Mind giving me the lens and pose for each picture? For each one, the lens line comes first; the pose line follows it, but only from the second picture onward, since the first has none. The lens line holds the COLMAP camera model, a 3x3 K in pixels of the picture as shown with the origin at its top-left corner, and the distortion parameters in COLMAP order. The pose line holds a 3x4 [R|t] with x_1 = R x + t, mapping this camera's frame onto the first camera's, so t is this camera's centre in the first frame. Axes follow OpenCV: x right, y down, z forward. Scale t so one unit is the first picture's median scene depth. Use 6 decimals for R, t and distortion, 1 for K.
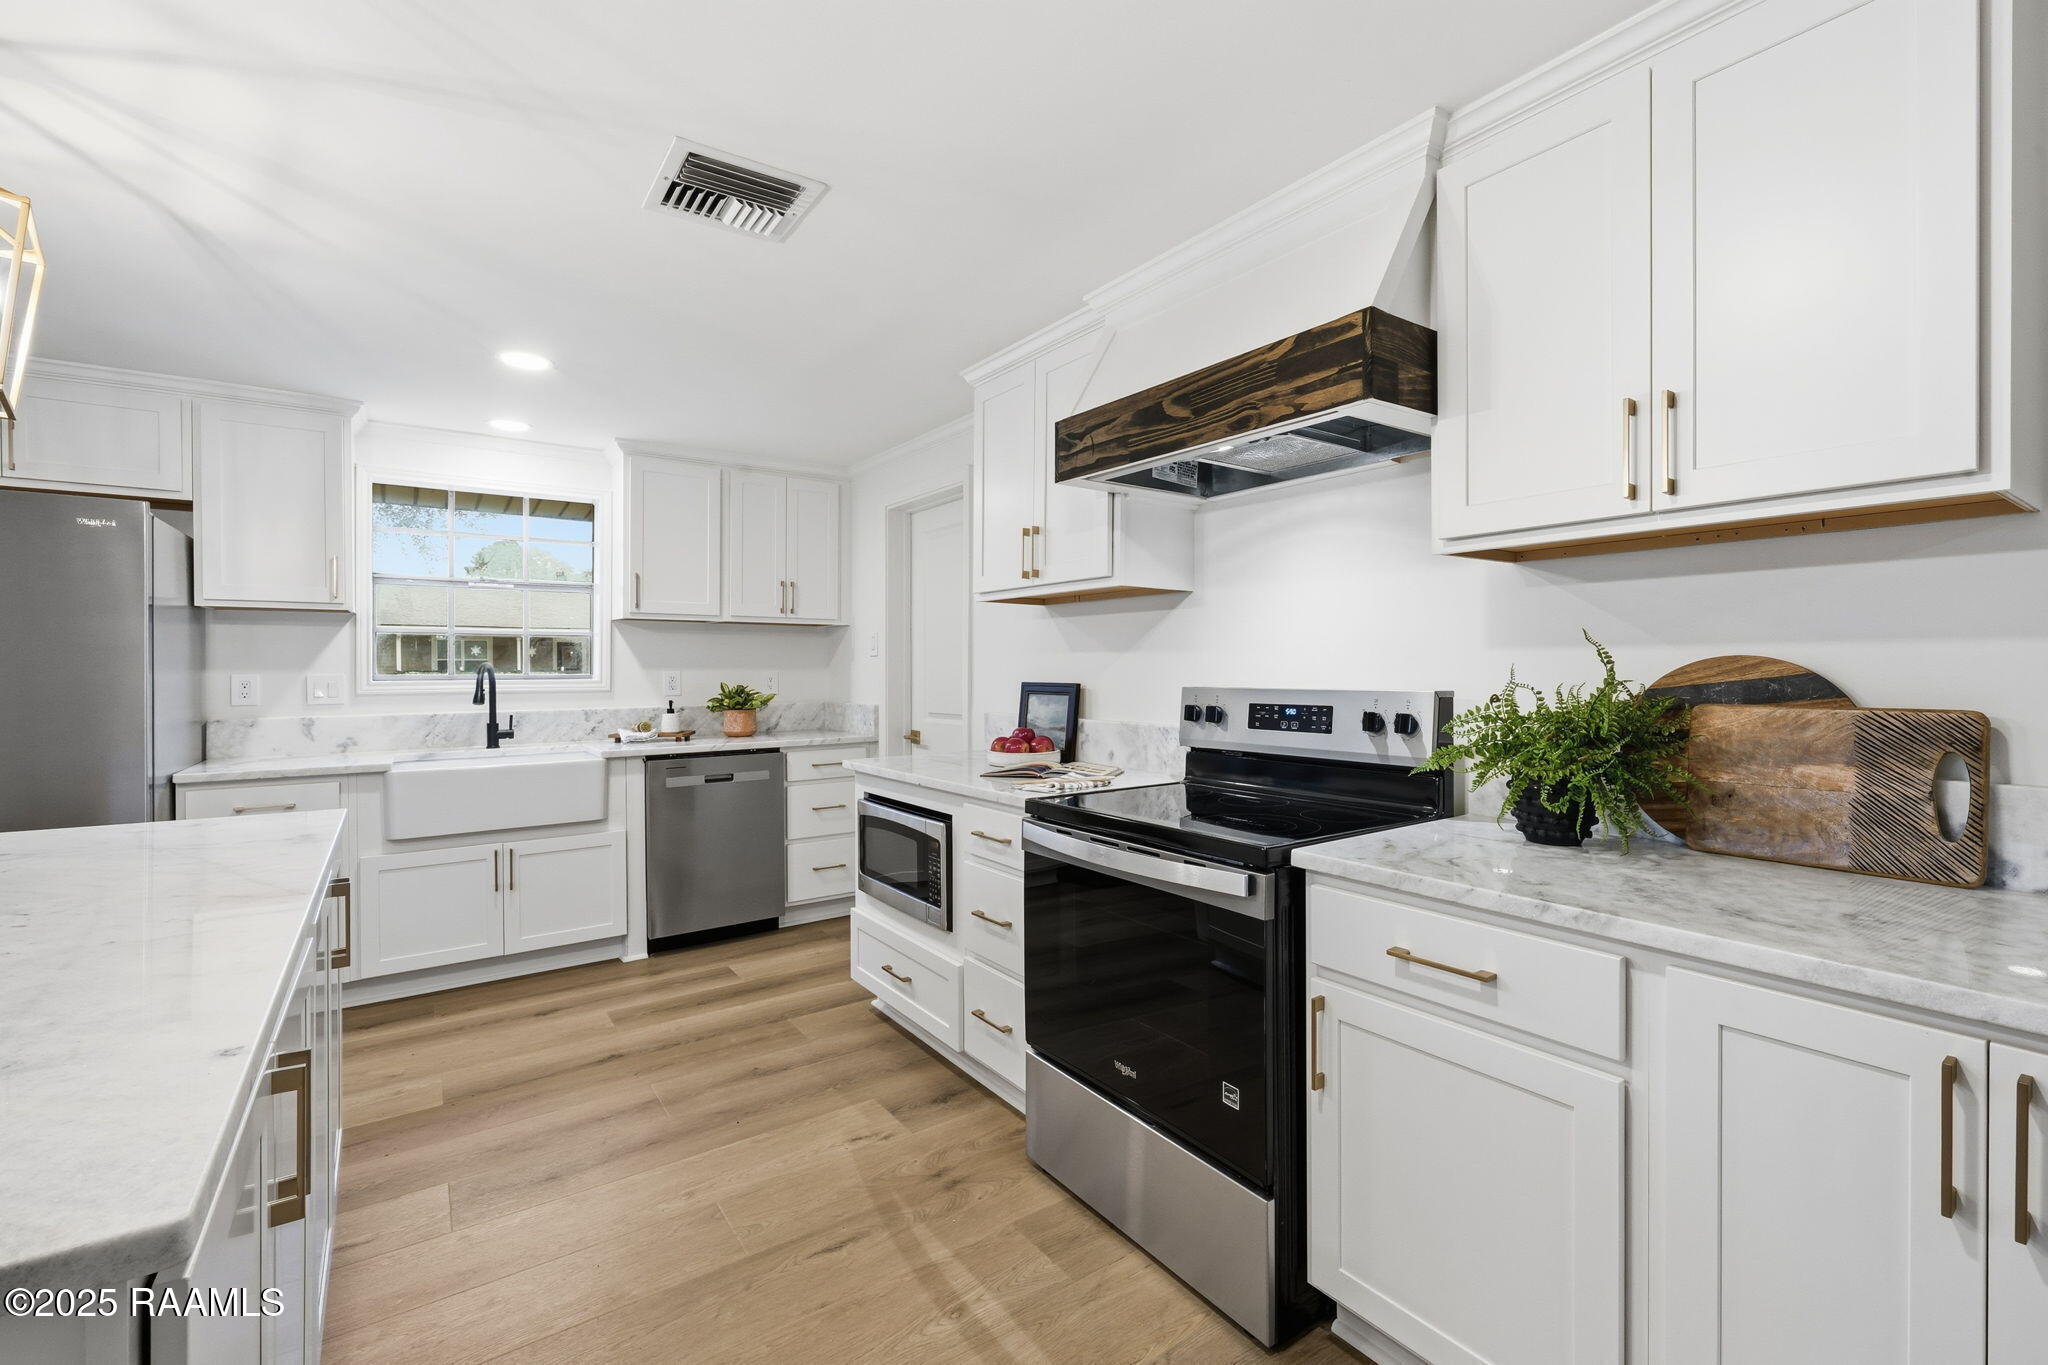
lens RADIAL K [[865.1, 0, 1021.7], [0, 865.1, 672.1], [0, 0, 1]] dist [-0.000828, 0.000539]
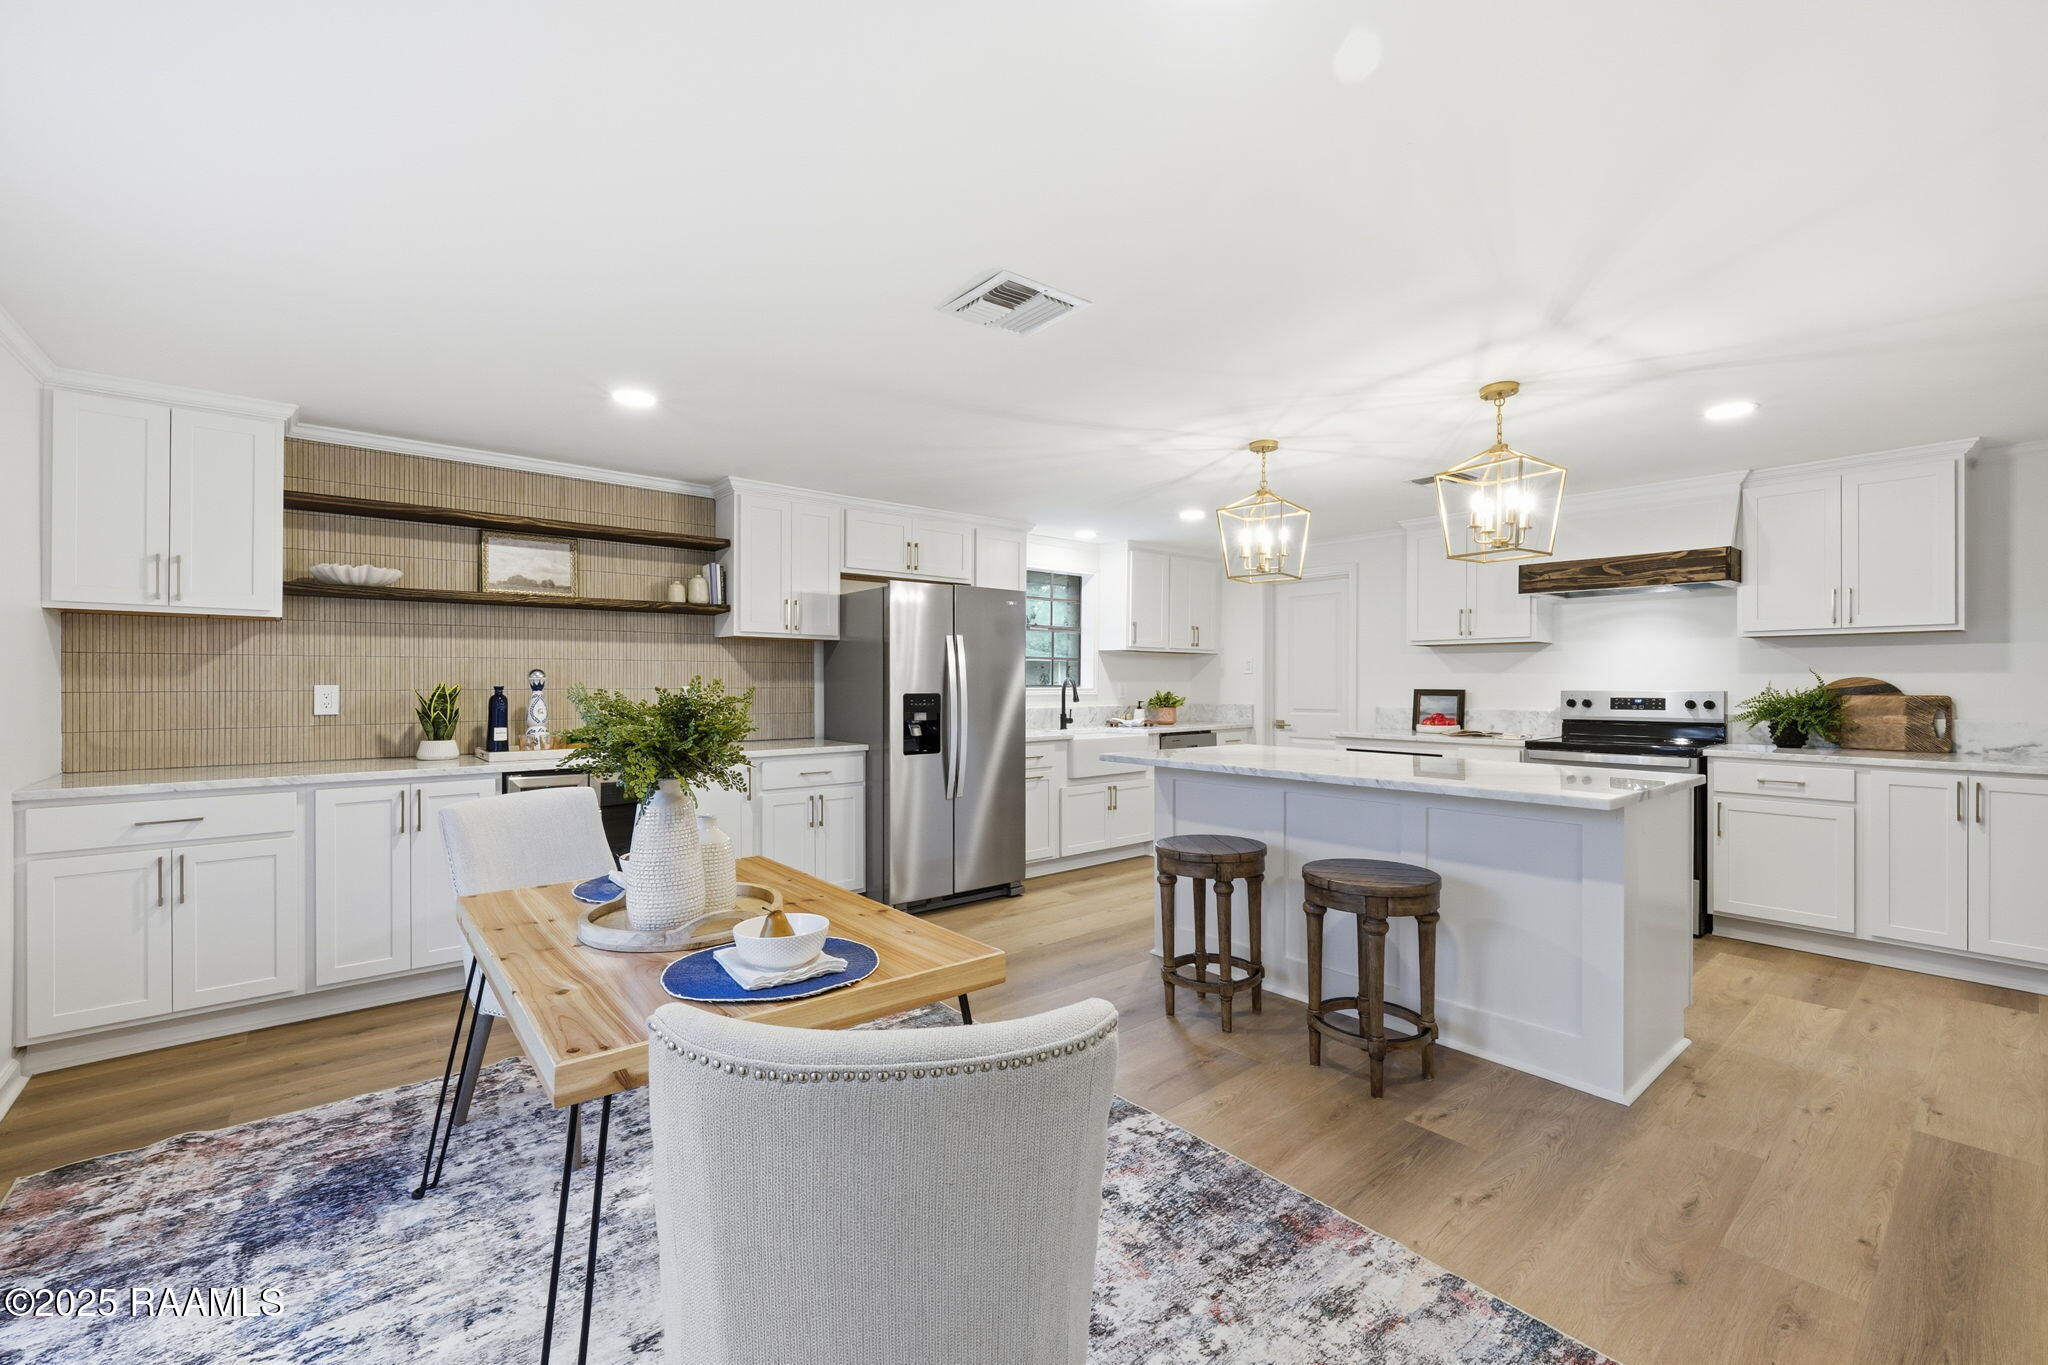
lens RADIAL K [[836.4, 0, 1022.7], [0, 836.4, 680.3], [0, 0, 1]] dist [0.000190, 0.000114]
pose [[0.996683, 0.003864, 0.081285, -1.063205], [-0.003228, 0.999963, -0.007965, 0.010800], [-0.081313, 0.007676, 0.996659, -0.747774]]
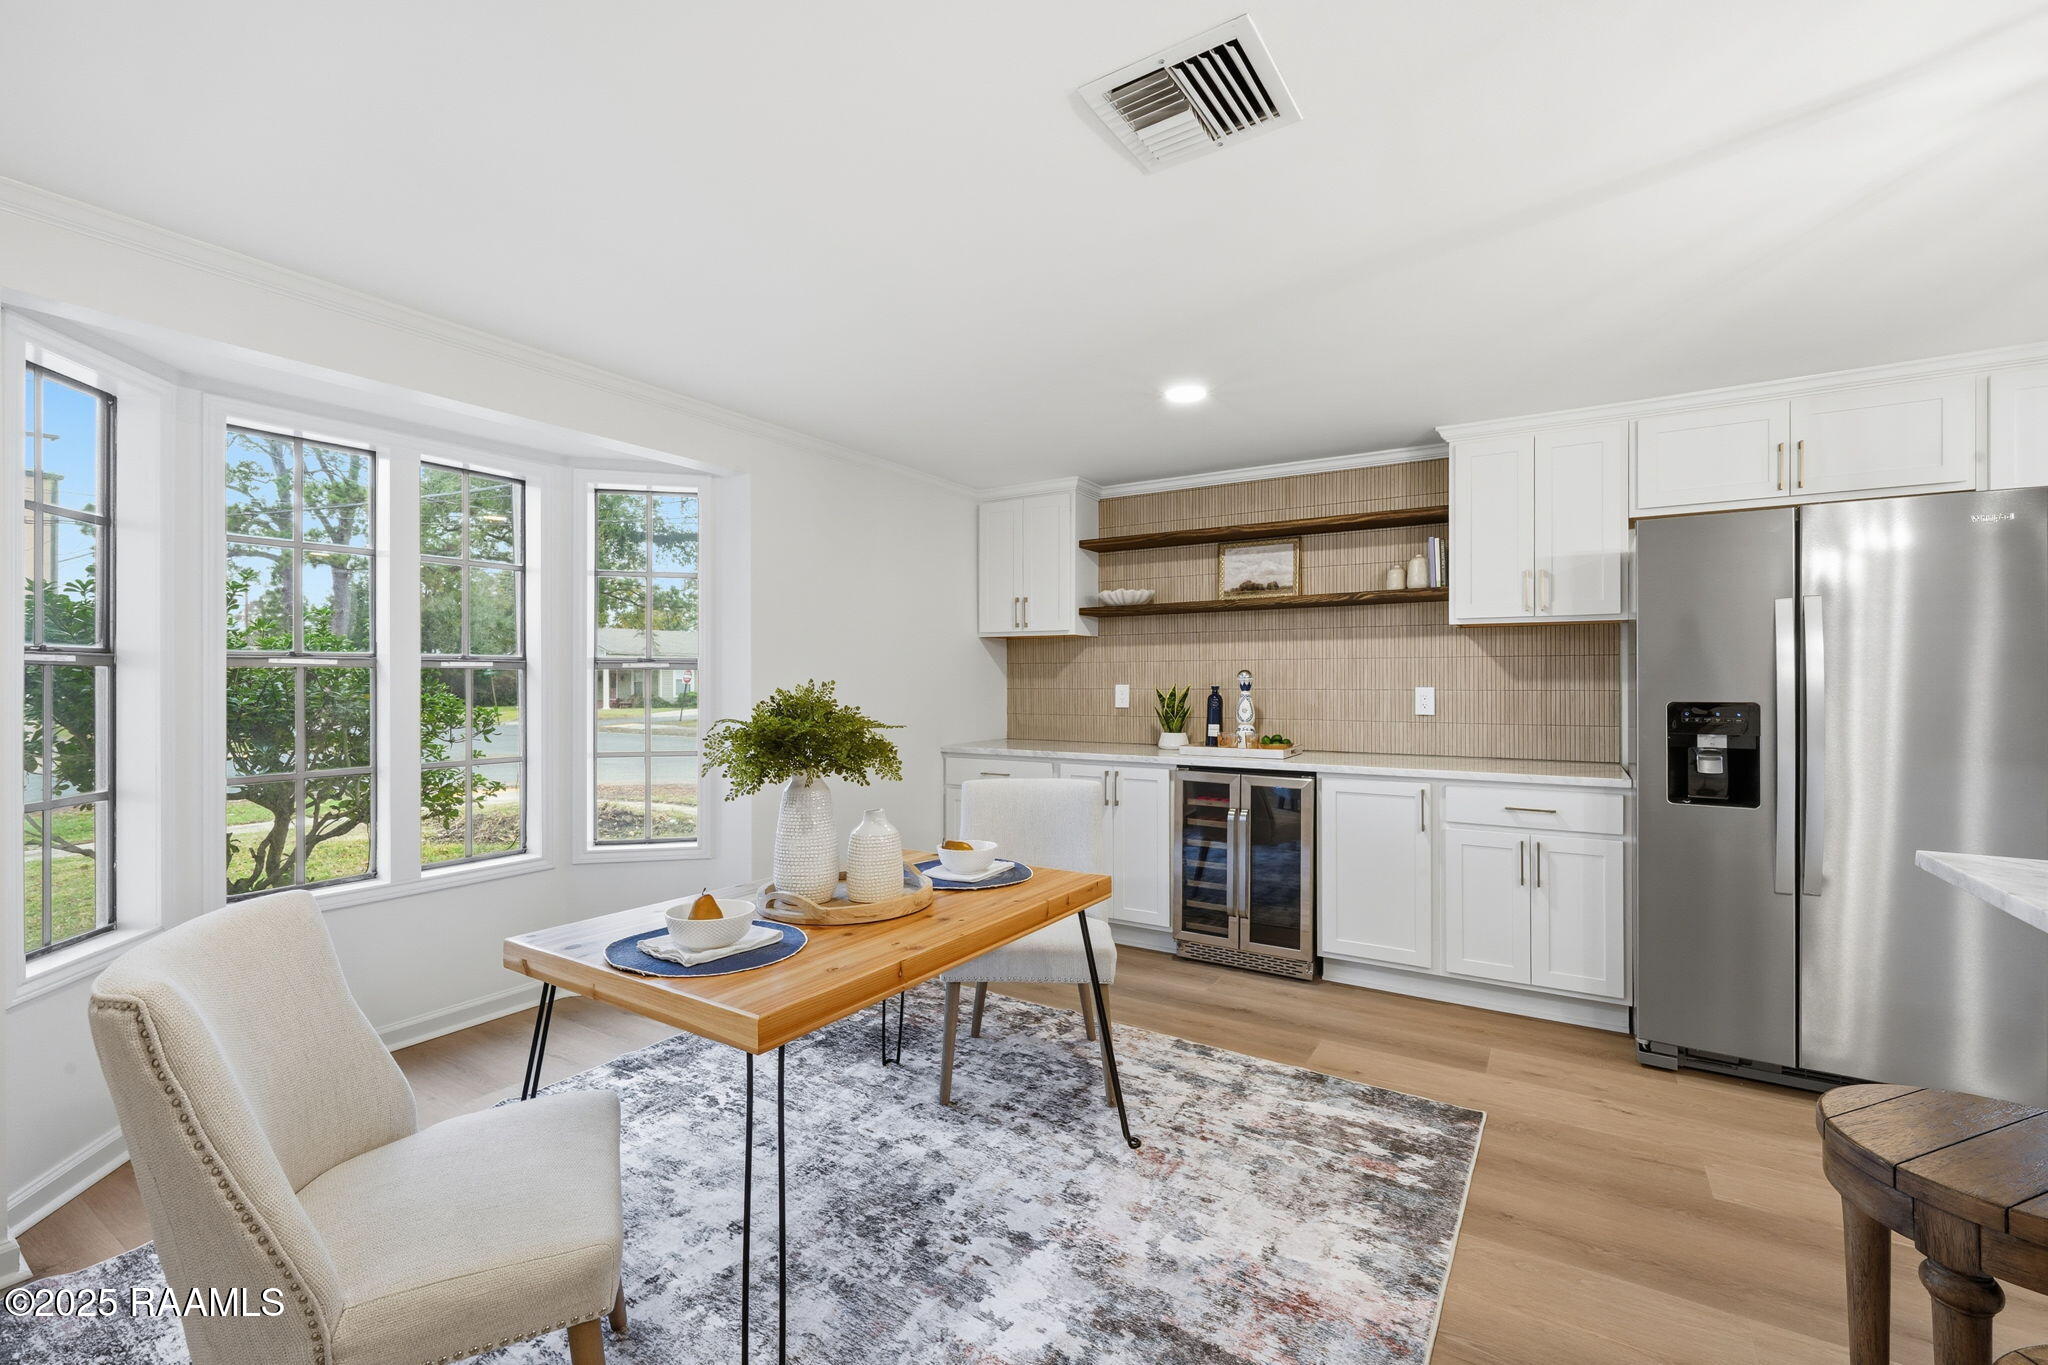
lens RADIAL K [[865.1, 0, 1027.8], [0, 865.1, 679.1], [0, 0, 1]] dist [-0.000828, 0.000539]
pose [[0.390420, 0.001717, -0.920635, -0.559869], [-0.007000, 0.999975, -0.001103, 0.004168], [0.920610, 0.006875, 0.390422, -0.255320]]
